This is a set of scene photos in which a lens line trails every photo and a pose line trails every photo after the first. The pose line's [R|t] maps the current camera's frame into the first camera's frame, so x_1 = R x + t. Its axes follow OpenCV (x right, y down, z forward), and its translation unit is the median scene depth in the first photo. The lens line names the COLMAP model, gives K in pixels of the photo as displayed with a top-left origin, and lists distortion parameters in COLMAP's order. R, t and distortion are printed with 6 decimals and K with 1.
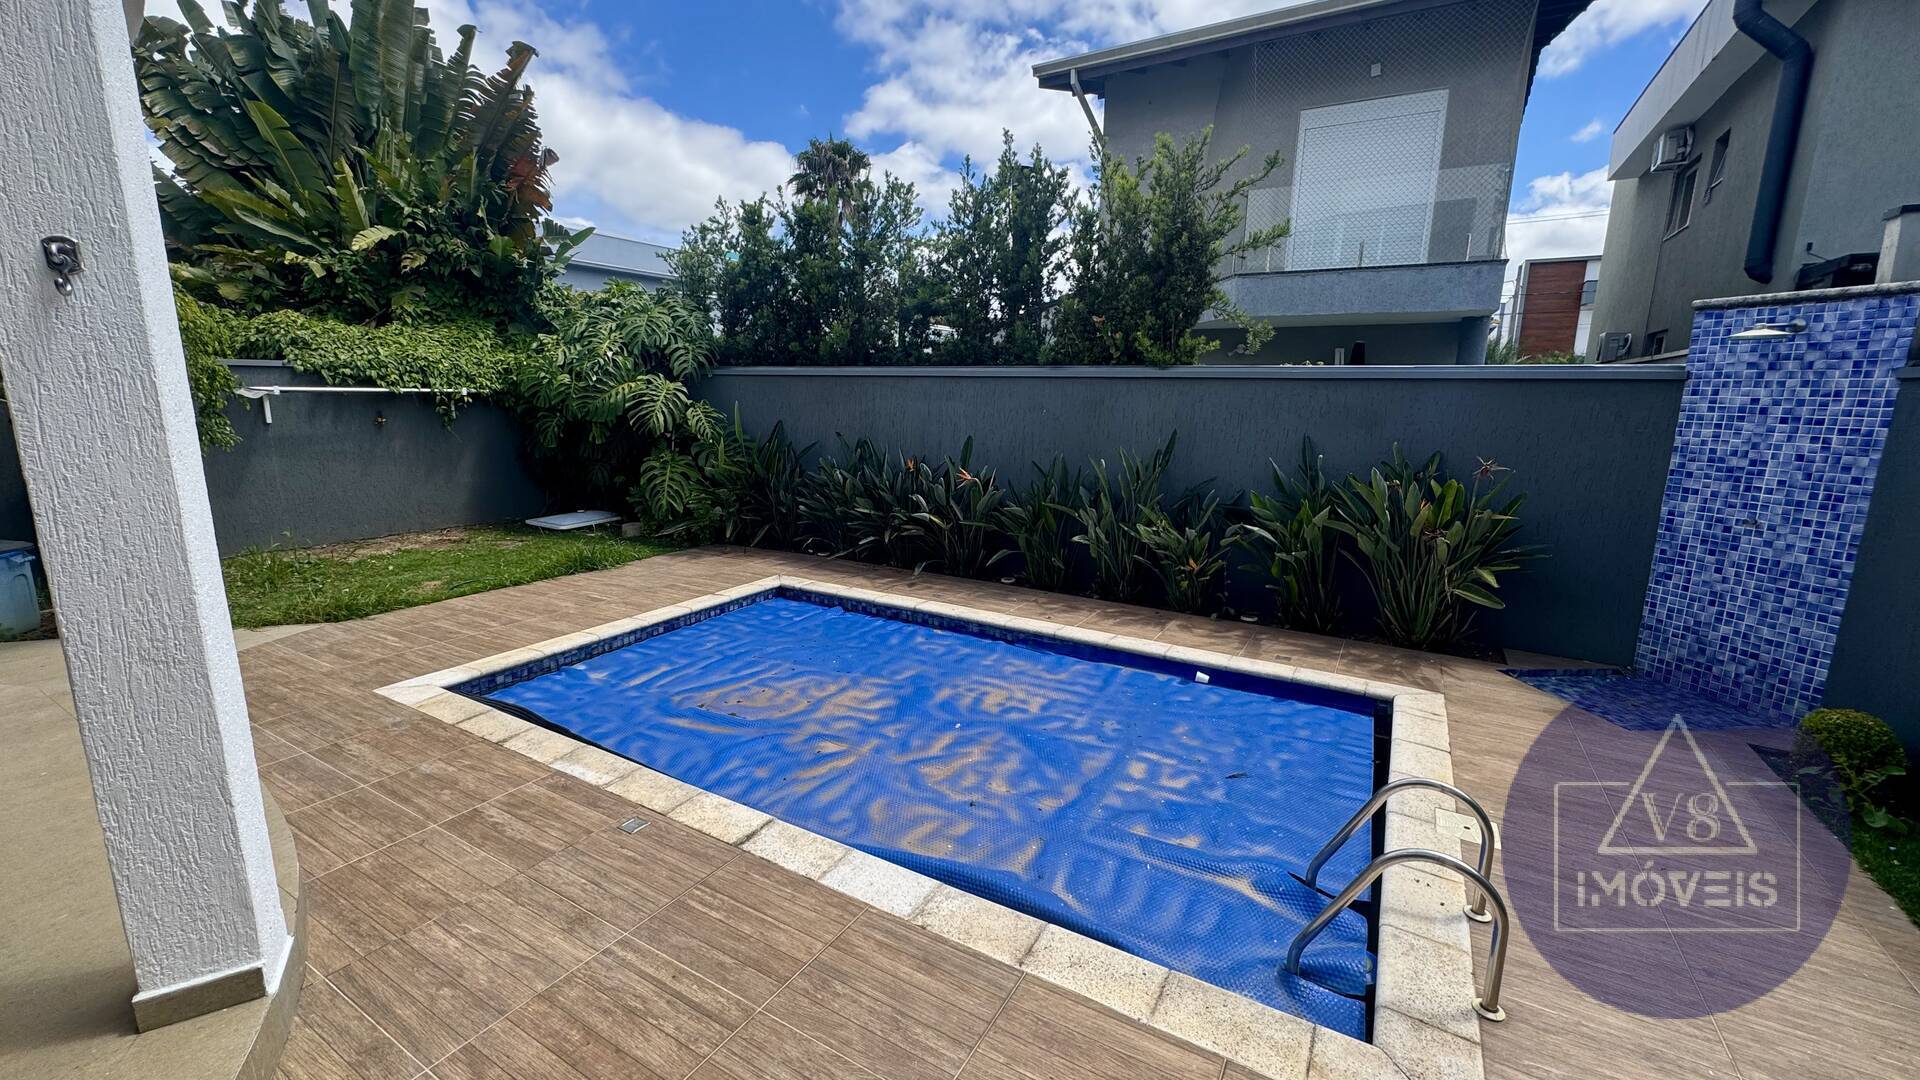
lens RADIAL K [[768.5, 0, 965.5], [0, 768.5, 535.9], [0, 0, 1]] dist [-0.001568, -0.000302]
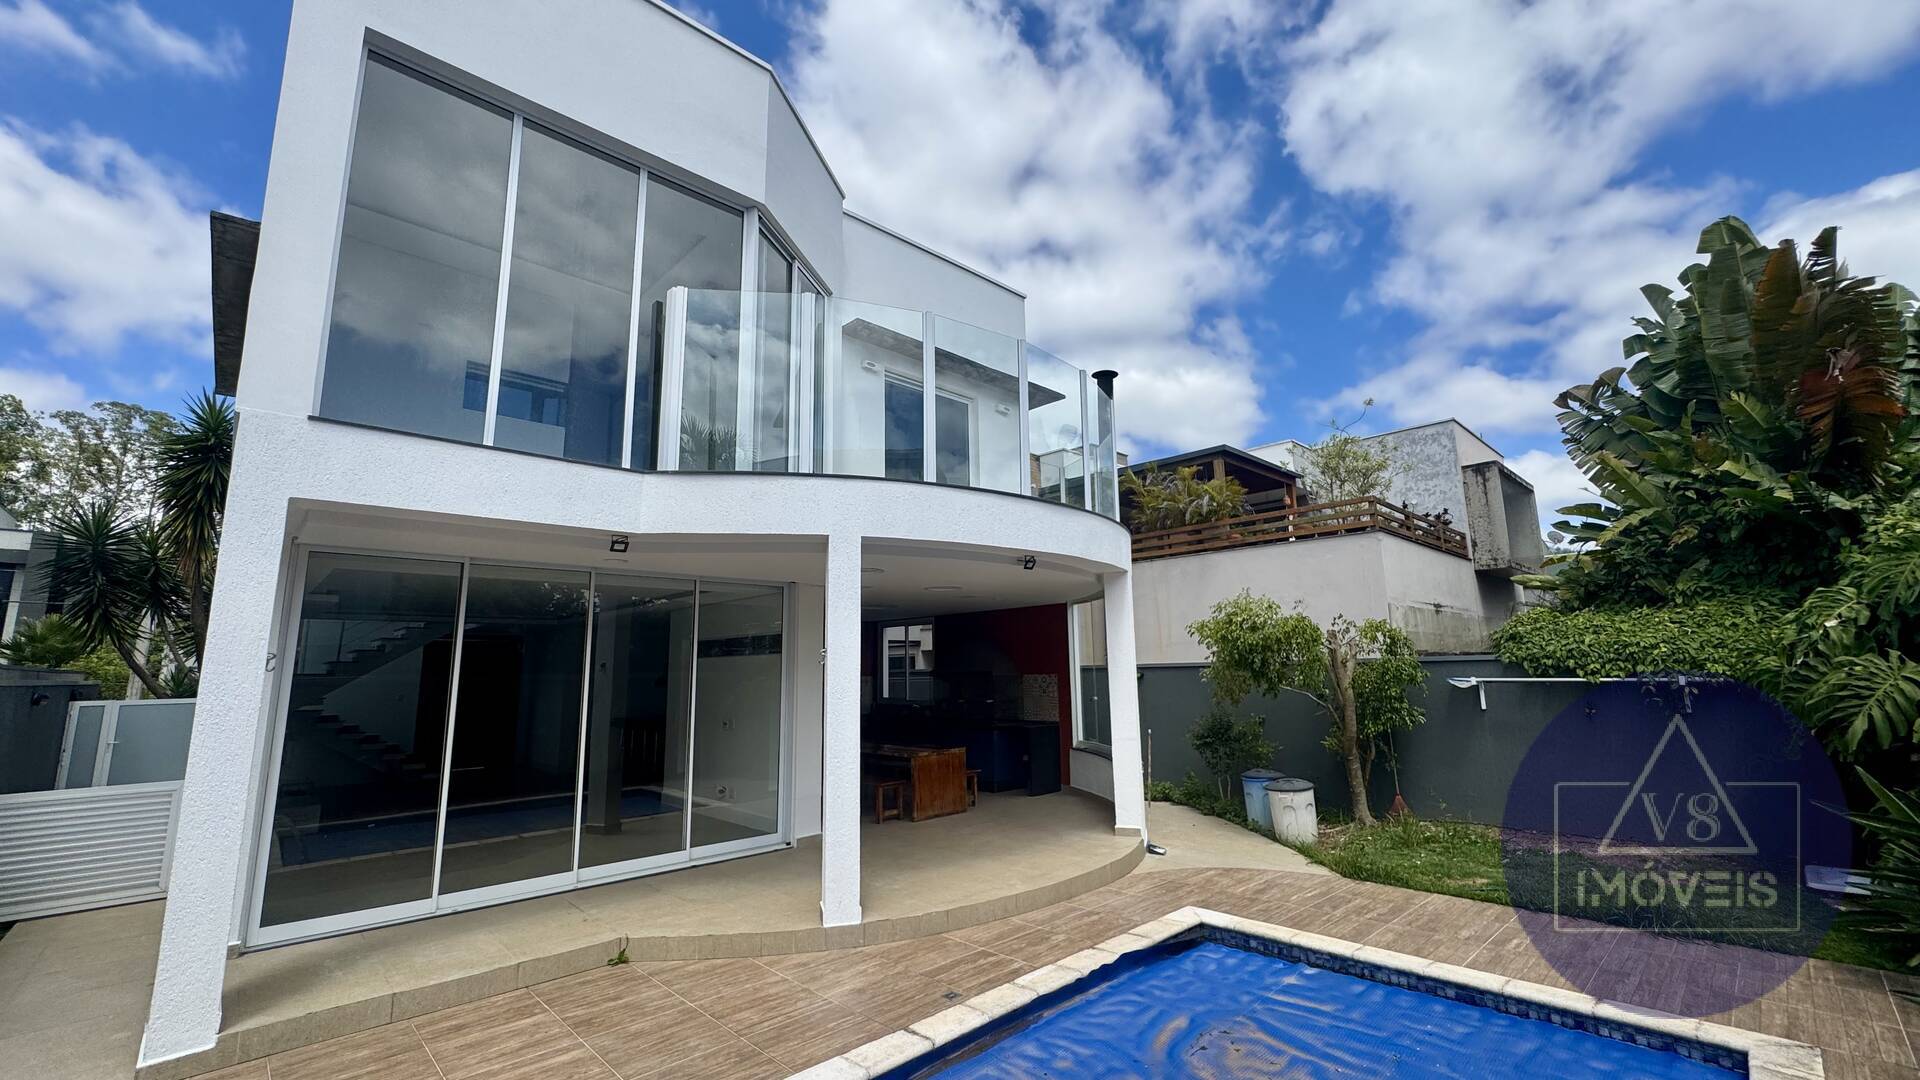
lens RADIAL K [[768.5, 0, 959.0], [0, 768.5, 531.9], [0, 0, 1]] dist [-0.001568, -0.000302]
pose [[-0.288285, -0.178879, -0.940688, 0.635605], [-0.164817, 0.977004, -0.135275, -0.166557], [0.943253, 0.116043, -0.311138, 0.800853]]
